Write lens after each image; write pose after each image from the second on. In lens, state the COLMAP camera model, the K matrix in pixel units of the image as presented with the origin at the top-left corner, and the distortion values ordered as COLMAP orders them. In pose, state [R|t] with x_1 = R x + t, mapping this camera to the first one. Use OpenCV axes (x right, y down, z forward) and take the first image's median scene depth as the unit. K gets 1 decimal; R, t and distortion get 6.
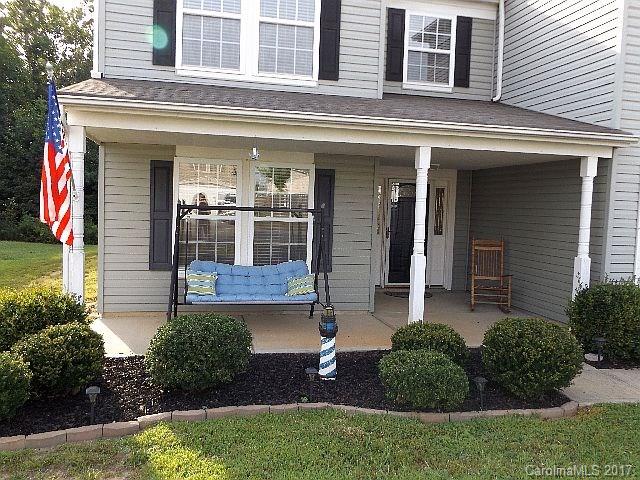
lens RADIAL K [[552.5, 0, 320.2], [0, 552.5, 242.5], [0, 0, 1]] dist [-0.003421, -0.003100]
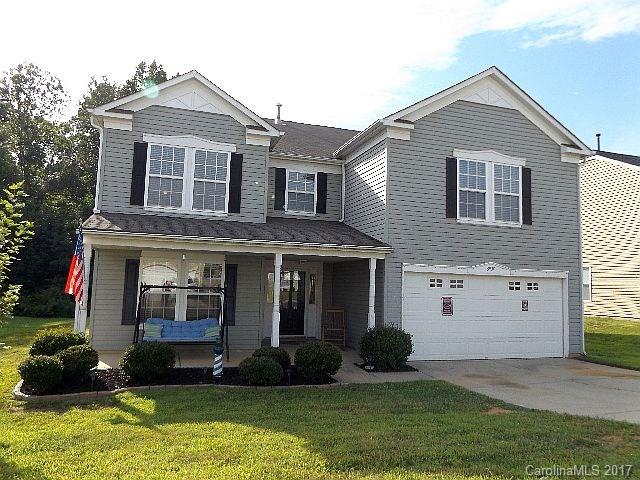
lens RADIAL K [[483.0, 0, 320.4], [0, 483.0, 237.2], [0, 0, 1]] dist [-0.007597, 0.003304]
pose [[0.995112, 0.006654, 0.098524, 0.150883], [0.009729, 0.986268, -0.164869, 0.038194], [-0.098268, 0.165022, 0.981382, -0.560232]]
